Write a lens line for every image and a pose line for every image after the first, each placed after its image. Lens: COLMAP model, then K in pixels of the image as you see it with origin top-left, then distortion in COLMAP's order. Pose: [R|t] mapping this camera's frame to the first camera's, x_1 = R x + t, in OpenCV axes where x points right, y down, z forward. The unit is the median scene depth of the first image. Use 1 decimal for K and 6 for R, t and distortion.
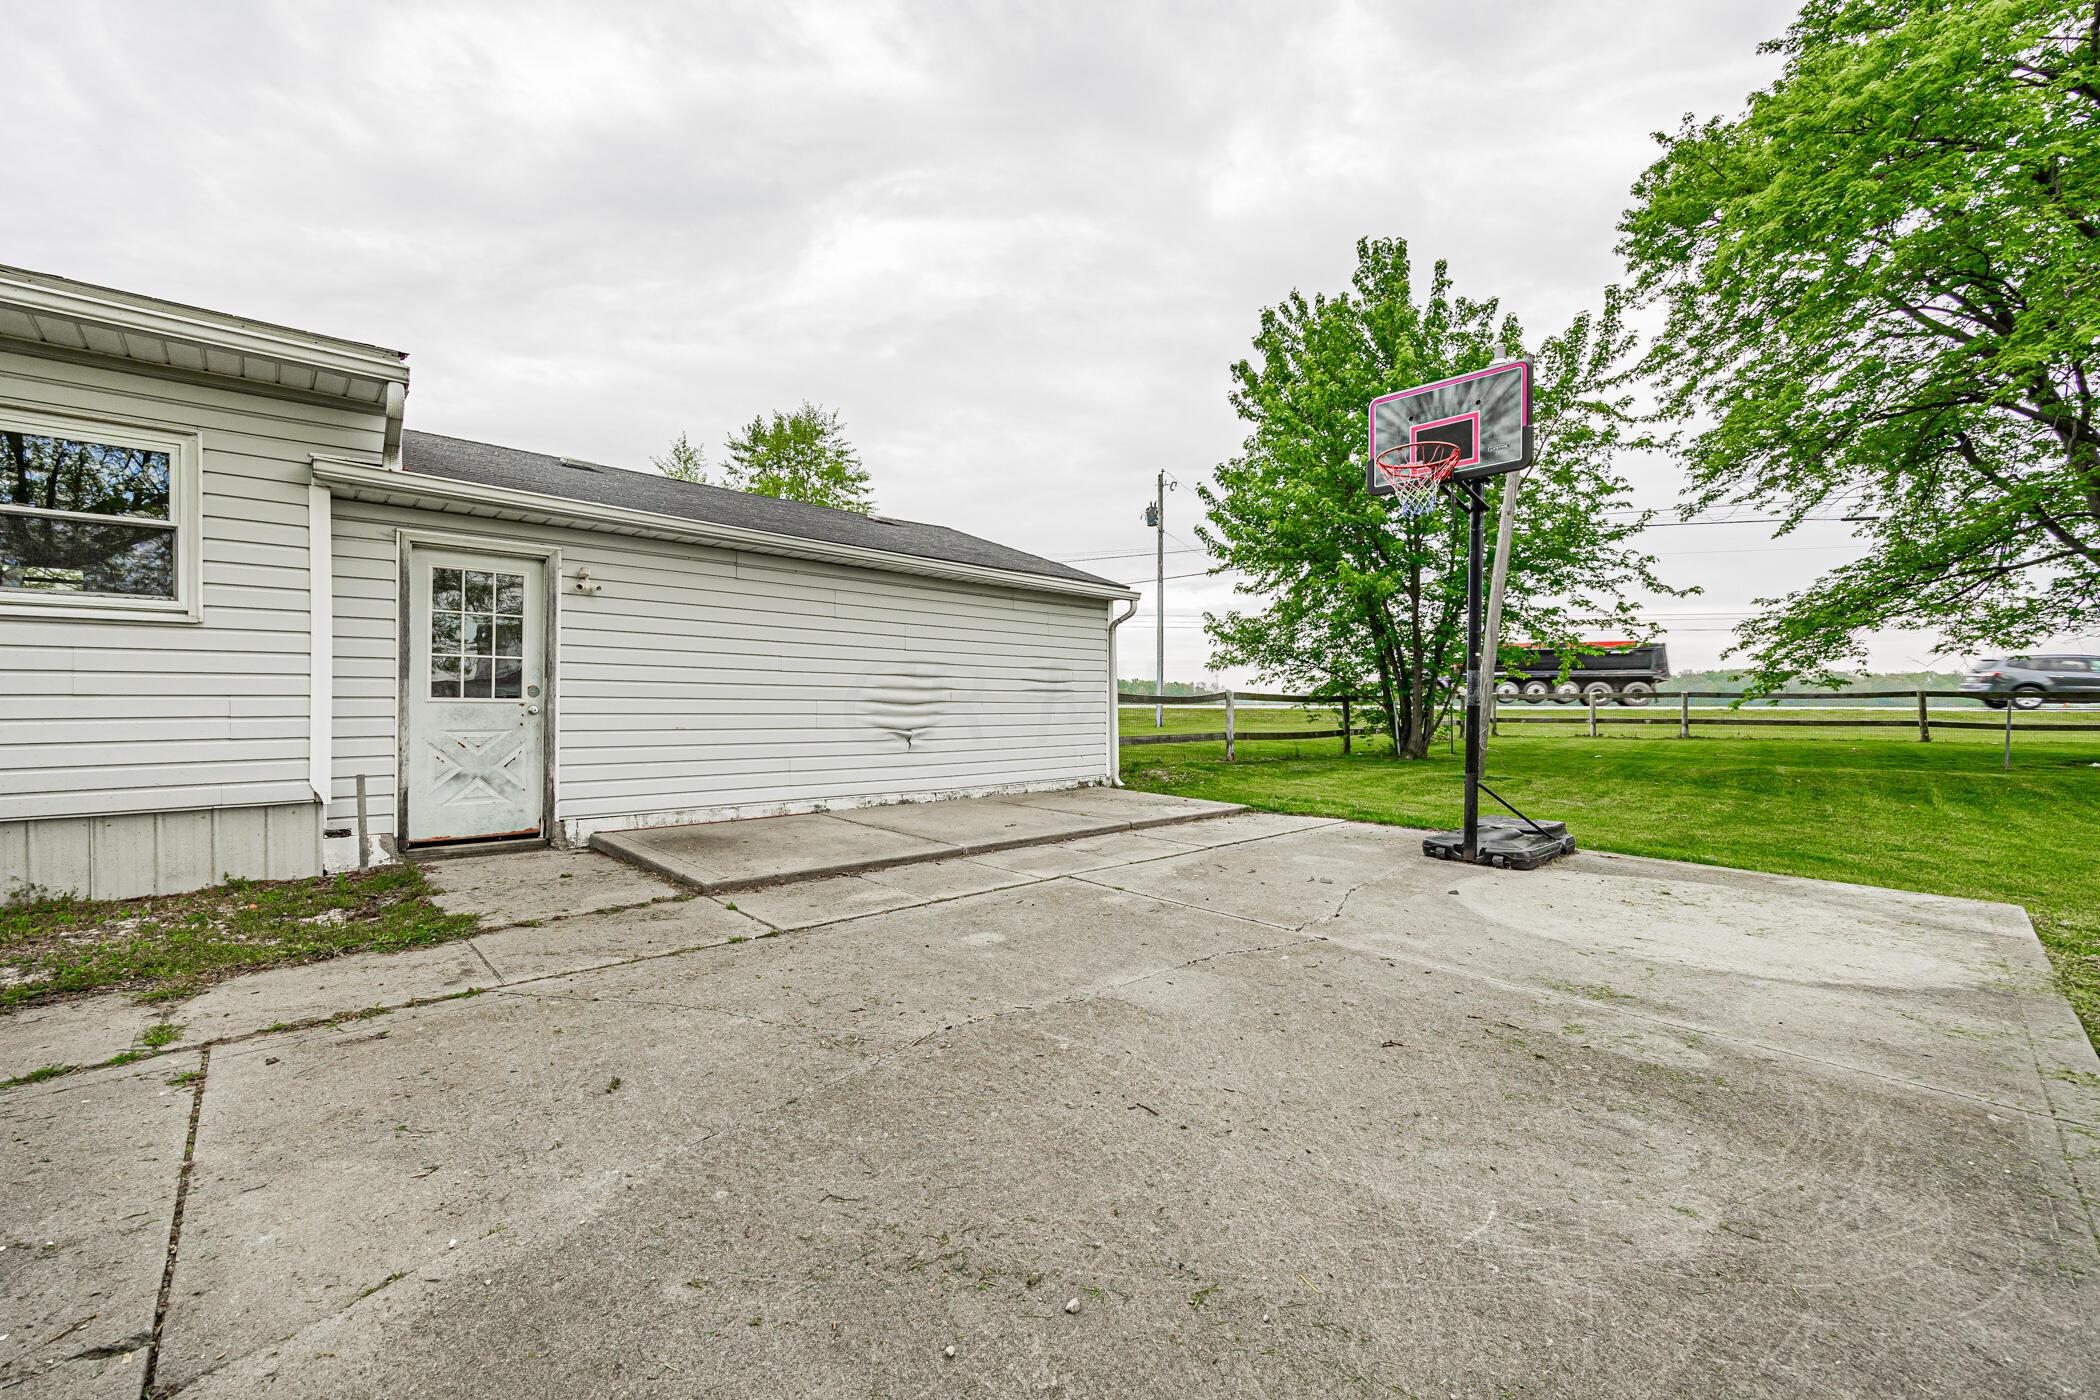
lens RADIAL K [[841.5, 0, 1050.0], [0, 841.5, 700.0], [0, 0, 1]] dist [-0.002489, -0.000278]
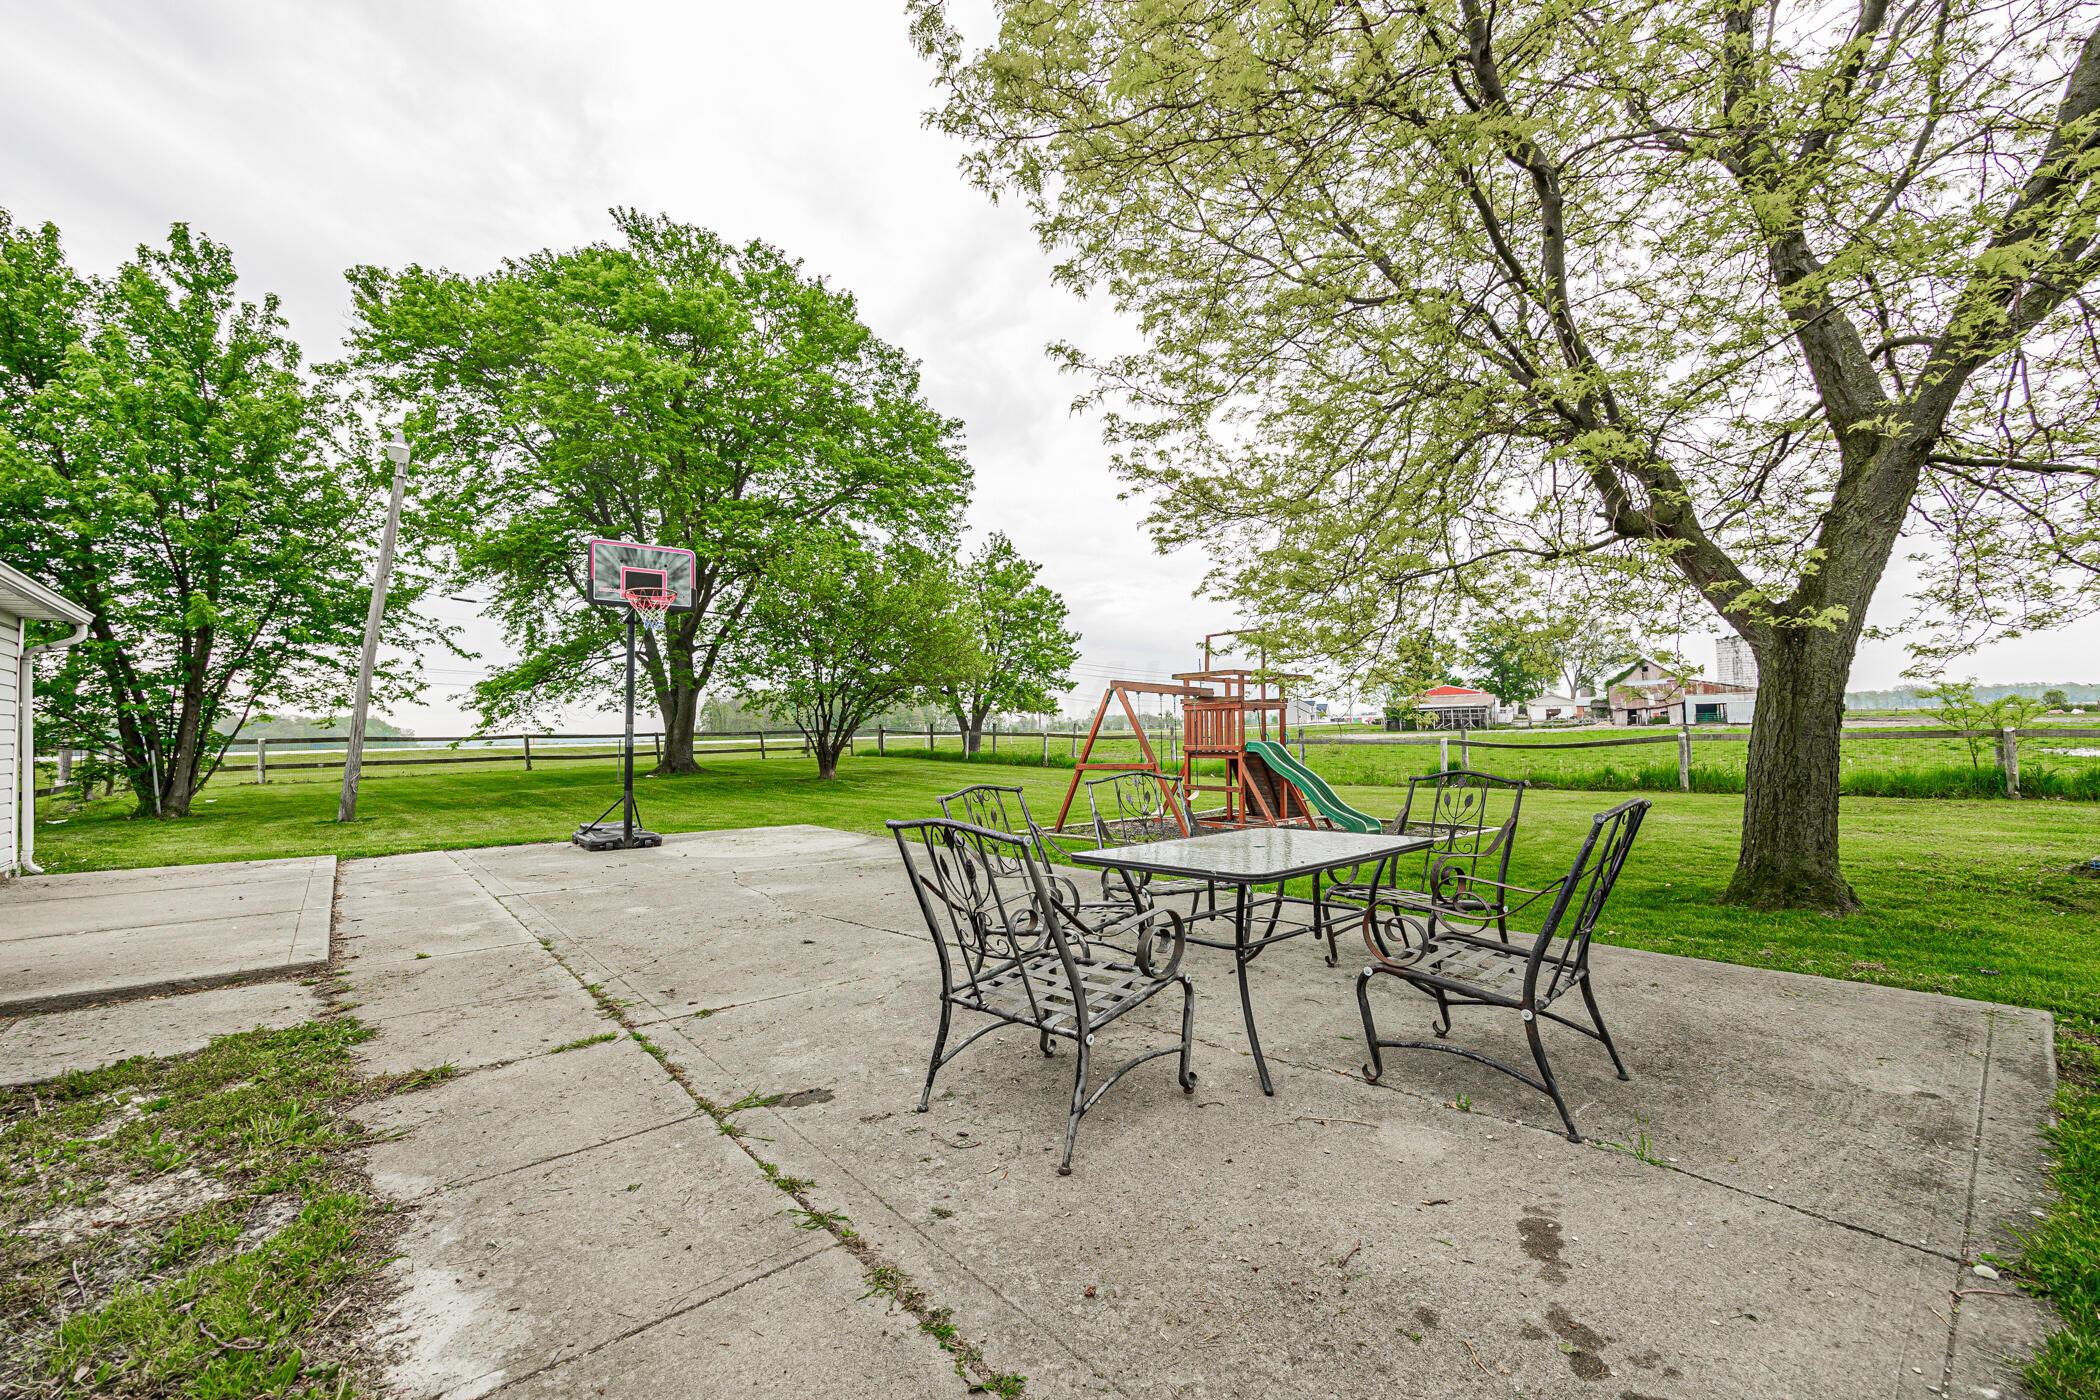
lens RADIAL K [[840.4, 0, 1050.0], [0, 840.4, 700.0], [0, 0, 1]] dist [-0.000811, 0.000102]
pose [[0.055951, 0.034342, 0.997843, -0.444701], [0.016767, 0.999235, -0.035331, -0.005280], [-0.998293, 0.018708, 0.055332, 0.056573]]
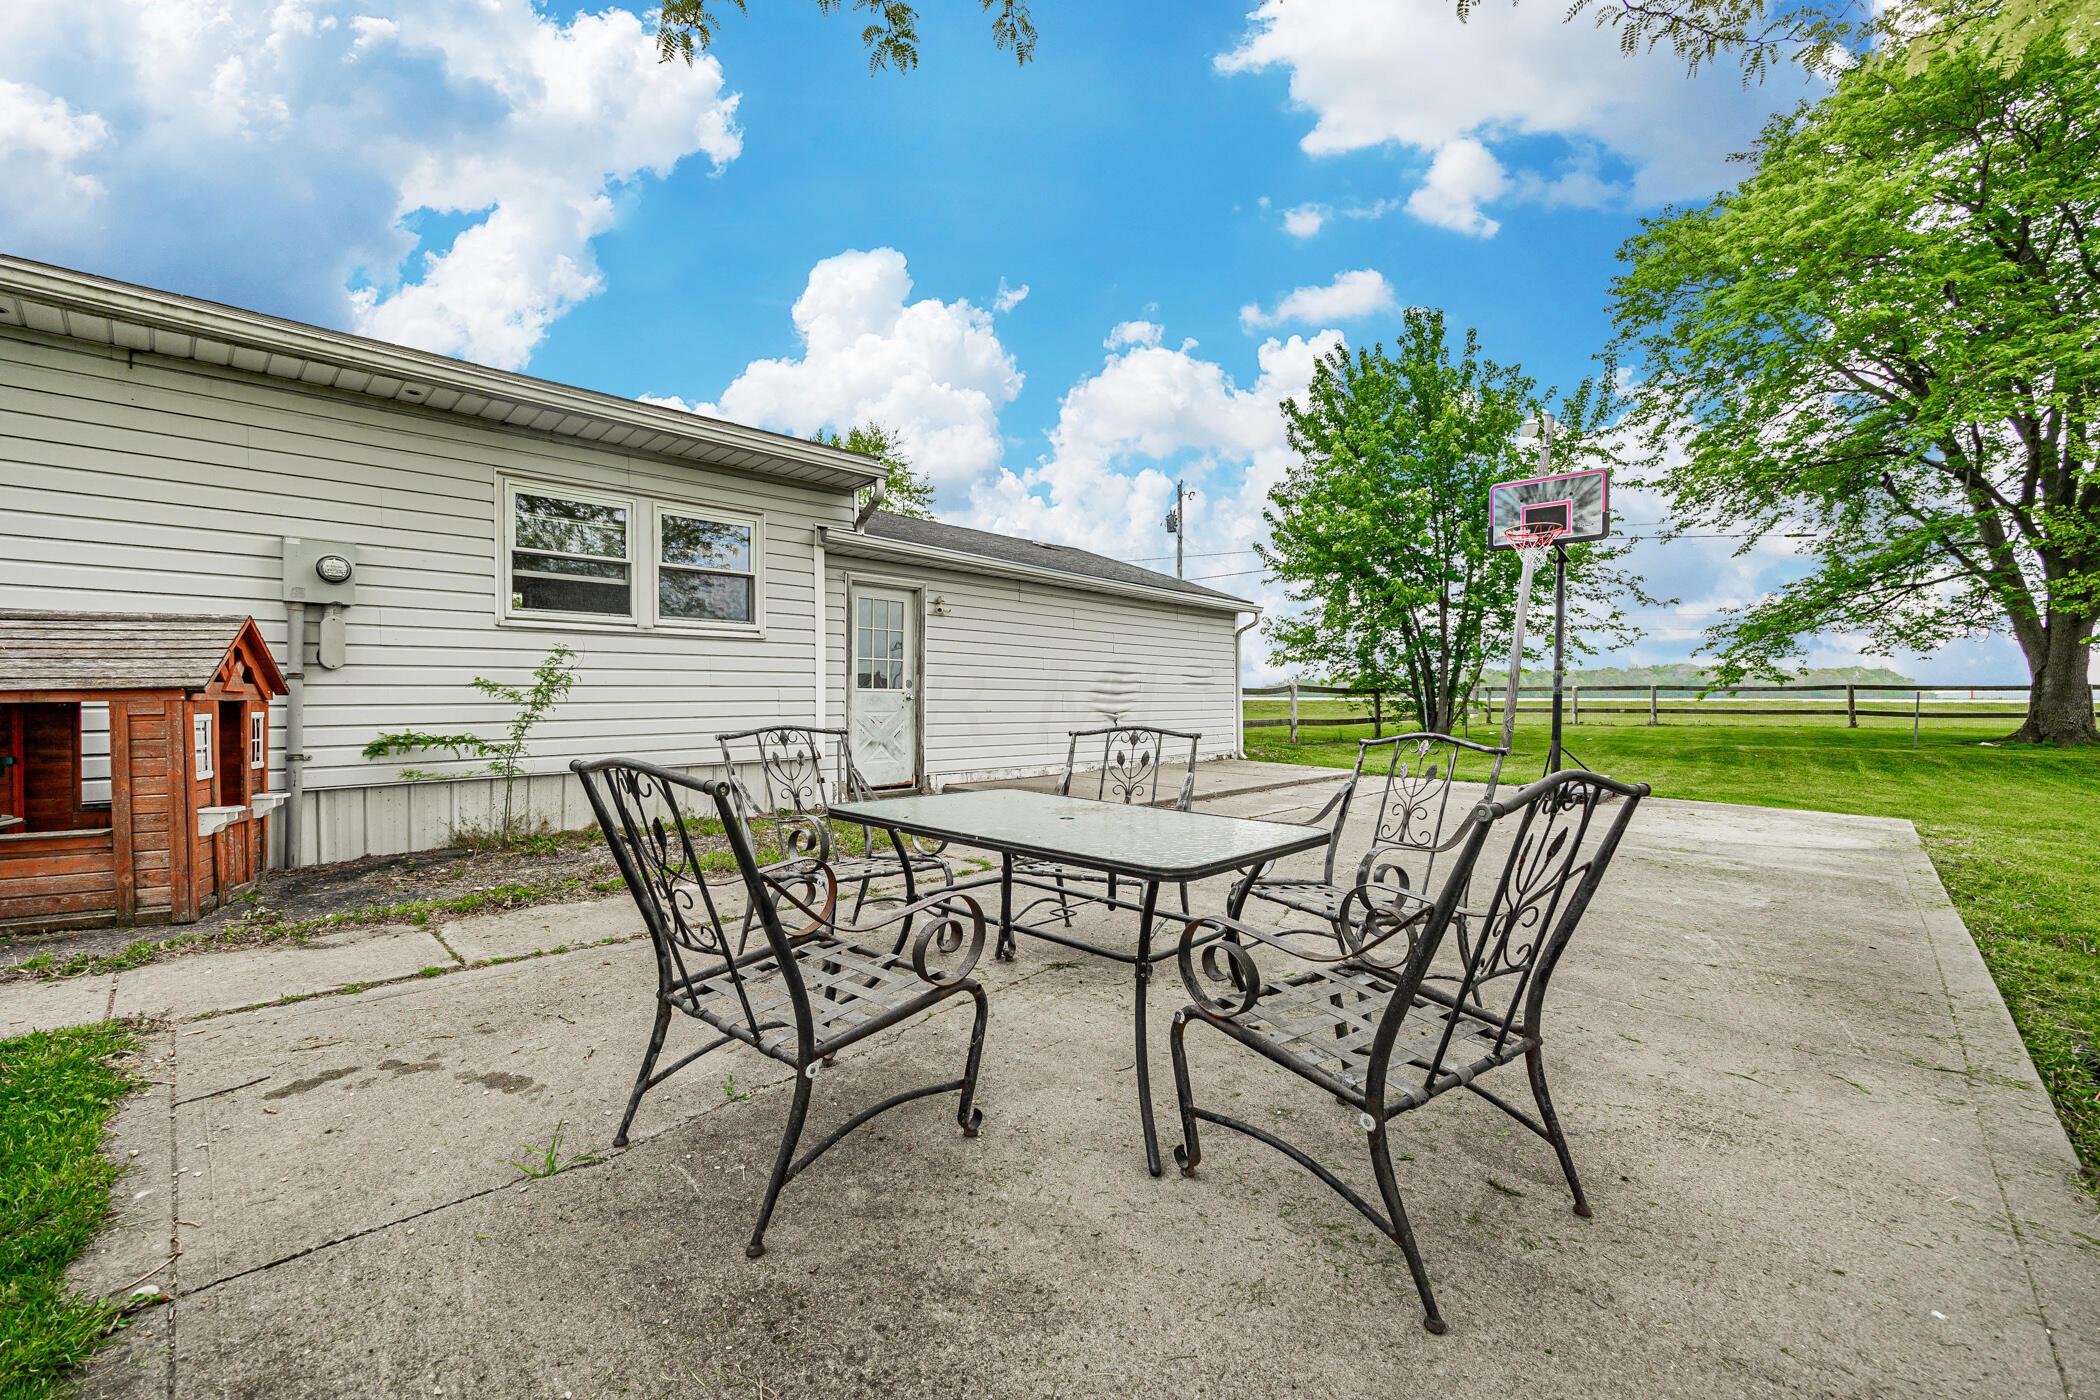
lens RADIAL K [[840.4, 0, 1050.0], [0, 840.4, 700.0], [0, 0, 1]] dist [-0.000811, 0.000102]
pose [[0.999063, 0.000193, 0.043284, -0.195761], [-0.000547, 0.999967, 0.008162, 0.002262], [-0.043281, -0.008178, 0.999029, -0.188025]]
